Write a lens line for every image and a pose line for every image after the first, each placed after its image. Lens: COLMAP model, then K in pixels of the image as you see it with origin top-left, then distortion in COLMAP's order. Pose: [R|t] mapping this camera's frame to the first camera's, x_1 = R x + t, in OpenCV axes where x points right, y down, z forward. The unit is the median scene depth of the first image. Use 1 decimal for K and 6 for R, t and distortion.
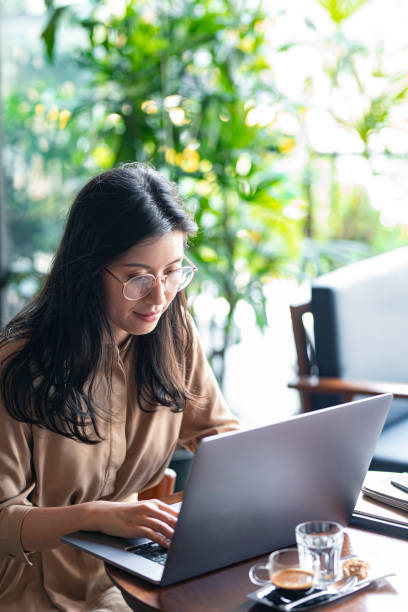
lens RADIAL K [[1475.6, 0, 201.6], [0, 1475.6, 307.2], [0, 0, 1]] dist [0.112009, 0.000000]
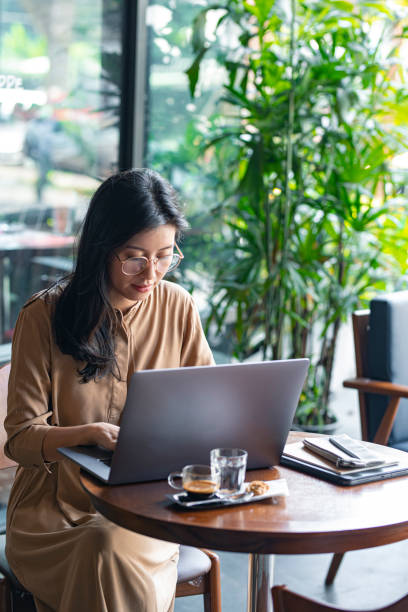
lens RADIAL K [[1475.6, 0, 207.5], [0, 1475.6, 306.3], [0, 0, 1]] dist [0.112009, 0.000000]
pose [[0.980776, 0.086294, -0.175017, 0.171694], [-0.091216, 0.995625, -0.020263, 0.029338], [0.172502, 0.035838, 0.984357, -0.185325]]
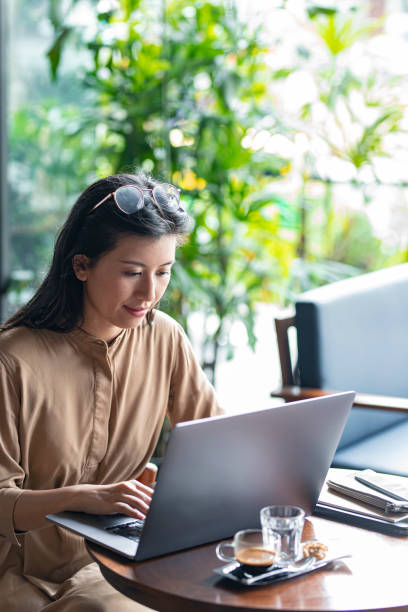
lens RADIAL K [[1475.6, 0, 201.6], [0, 1475.6, 303.9], [0, 0, 1]] dist [0.112009, 0.000000]
pose [[0.999493, 0.031794, -0.001797, 0.010450], [-0.031822, 0.999315, -0.018898, 0.011385], [0.001195, 0.018945, 0.999820, -0.058189]]
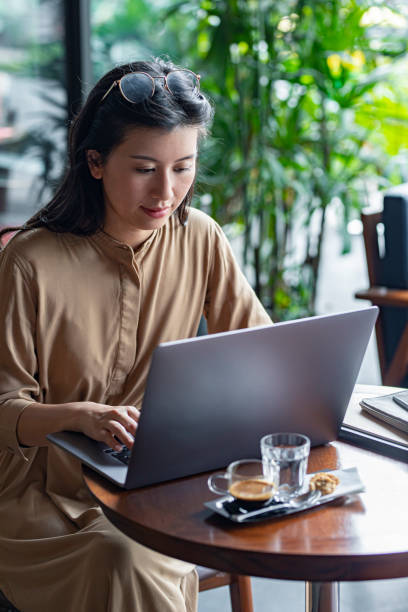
lens RADIAL K [[1475.6, 0, 203.0], [0, 1475.6, 306.2], [0, 0, 1]] dist [0.112009, 0.000000]
pose [[0.992099, 0.042503, -0.118037, 0.084589], [-0.034726, 0.997137, 0.067172, -0.002898], [0.120555, -0.062542, 0.990735, 0.013703]]
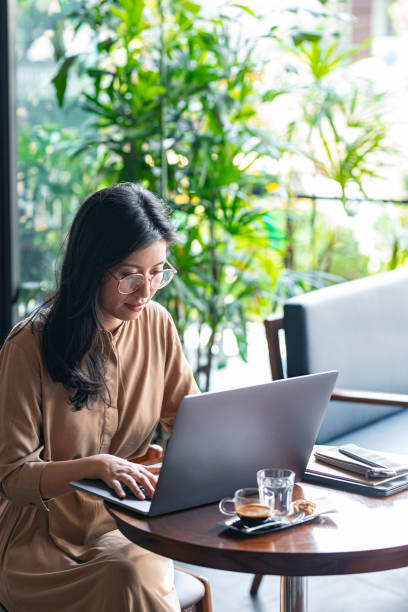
lens RADIAL K [[1475.6, 0, 179.8], [0, 1475.6, 310.7], [0, 0, 1]] dist [0.112009, 0.000000]
pose [[0.999678, 0.023956, -0.008353, 0.002659], [-0.024192, 0.999273, -0.029463, 0.030220], [0.007641, 0.029655, 0.999531, -0.167454]]
